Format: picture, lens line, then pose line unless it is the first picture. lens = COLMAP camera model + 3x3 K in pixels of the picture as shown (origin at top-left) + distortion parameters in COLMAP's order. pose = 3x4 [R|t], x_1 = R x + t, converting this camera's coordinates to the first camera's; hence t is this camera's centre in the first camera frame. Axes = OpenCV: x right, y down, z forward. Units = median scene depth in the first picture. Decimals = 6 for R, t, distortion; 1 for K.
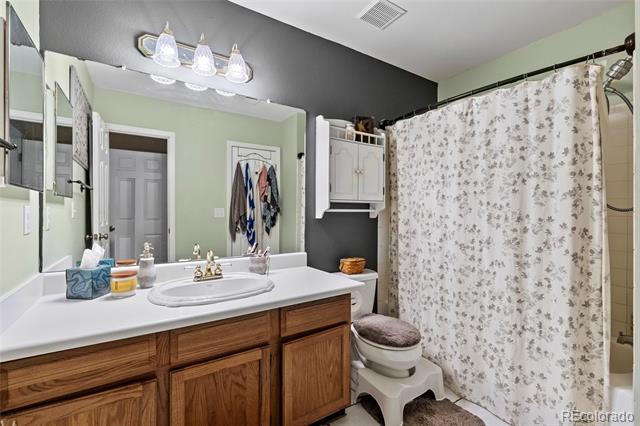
lens RADIAL K [[286.7, 0, 321.1], [0, 286.7, 212.0], [0, 0, 1]] dist [0.005006, -0.001264]
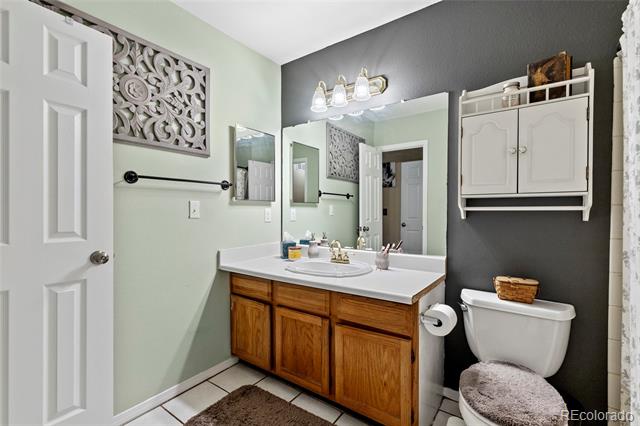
lens RADIAL K [[286.7, 0, 321.6], [0, 286.7, 214.0], [0, 0, 1]] dist [0.005006, -0.001264]
pose [[0.370312, 0.007410, -0.928878, 0.704547], [0.001236, 0.999963, 0.008470, 0.001986], [0.928906, -0.004285, 0.370290, 0.388917]]
